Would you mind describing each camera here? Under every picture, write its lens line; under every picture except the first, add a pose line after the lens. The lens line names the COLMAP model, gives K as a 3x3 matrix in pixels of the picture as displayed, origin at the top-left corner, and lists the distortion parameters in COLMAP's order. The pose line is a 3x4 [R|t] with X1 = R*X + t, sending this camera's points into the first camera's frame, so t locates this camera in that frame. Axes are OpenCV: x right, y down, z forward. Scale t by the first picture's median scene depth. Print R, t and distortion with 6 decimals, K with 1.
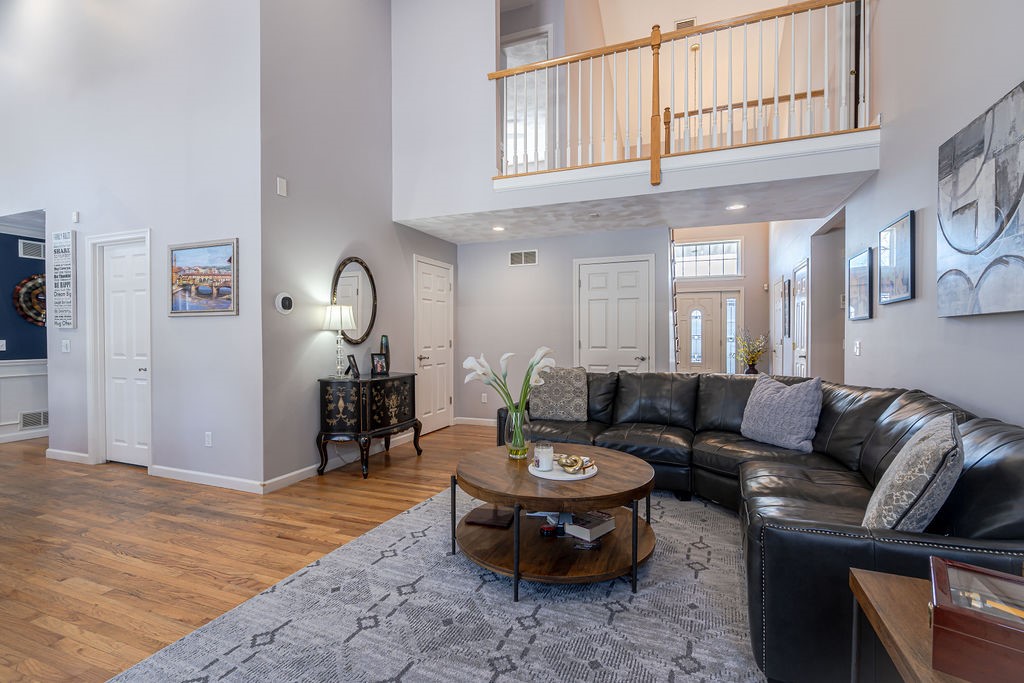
lens RADIAL K [[475.4, 0, 515.4], [0, 475.4, 338.3], [0, 0, 1]] dist [-0.004119, 0.001656]
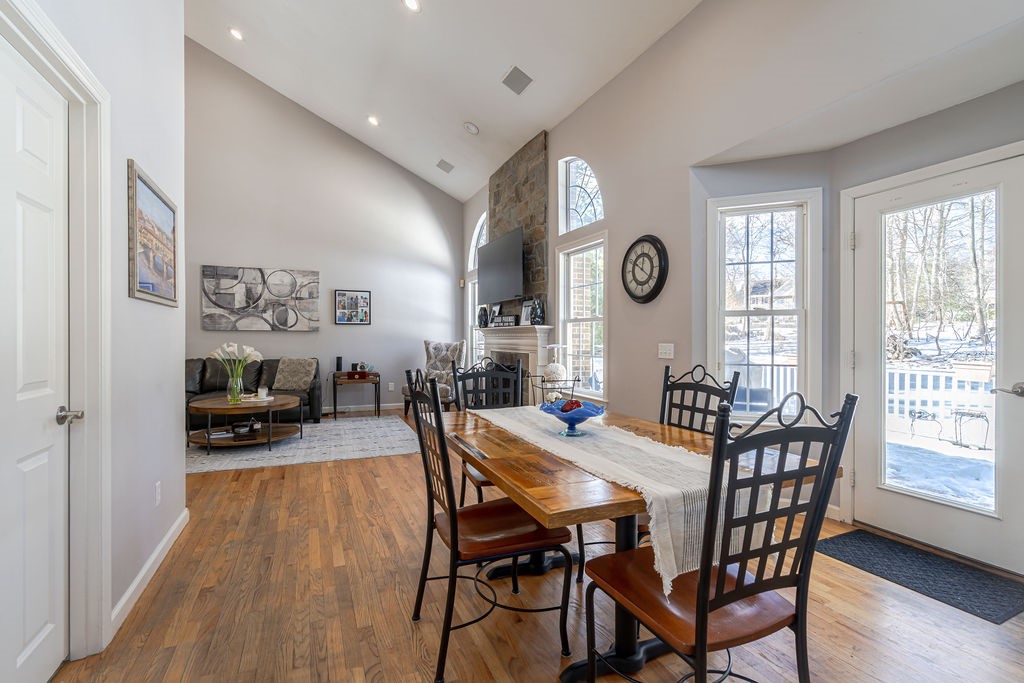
lens RADIAL K [[475.4, 0, 513.3], [0, 475.4, 338.5], [0, 0, 1]] dist [-0.004119, 0.001656]
pose [[-0.713734, 0.002054, 0.700414, -1.458016], [0.006089, 0.999976, 0.003272, 0.001137], [-0.700391, 0.006601, -0.713729, 1.128184]]
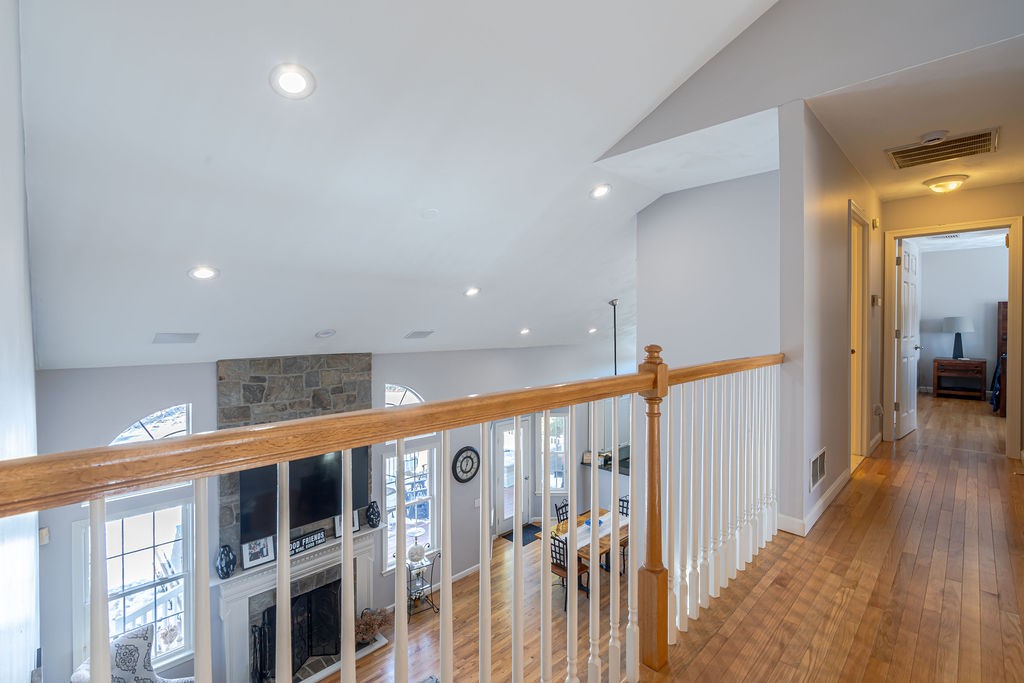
lens RADIAL K [[475.4, 0, 505.5], [0, 475.4, 333.1], [0, 0, 1]] dist [-0.004119, 0.001656]
pose [[-0.391130, 0.013426, -0.920238, 0.722698], [-0.004748, 0.999851, 0.016605, -0.695719], [0.920323, 0.010865, -0.391007, 1.095605]]
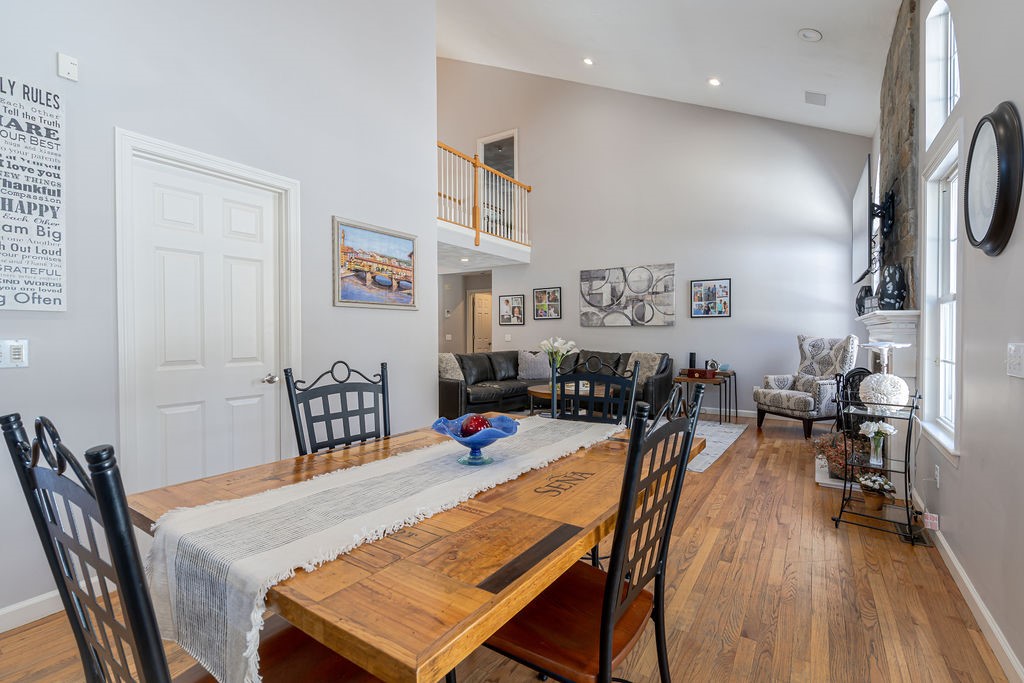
lens RADIAL K [[475.4, 0, 497.7], [0, 475.4, 338.8], [0, 0, 1]] dist [-0.004119, 0.001656]
pose [[0.224248, -0.009186, 0.974489, -1.508084], [0.007822, 0.999940, 0.007626, 0.005561], [-0.974501, 0.005912, 0.224307, 0.581114]]
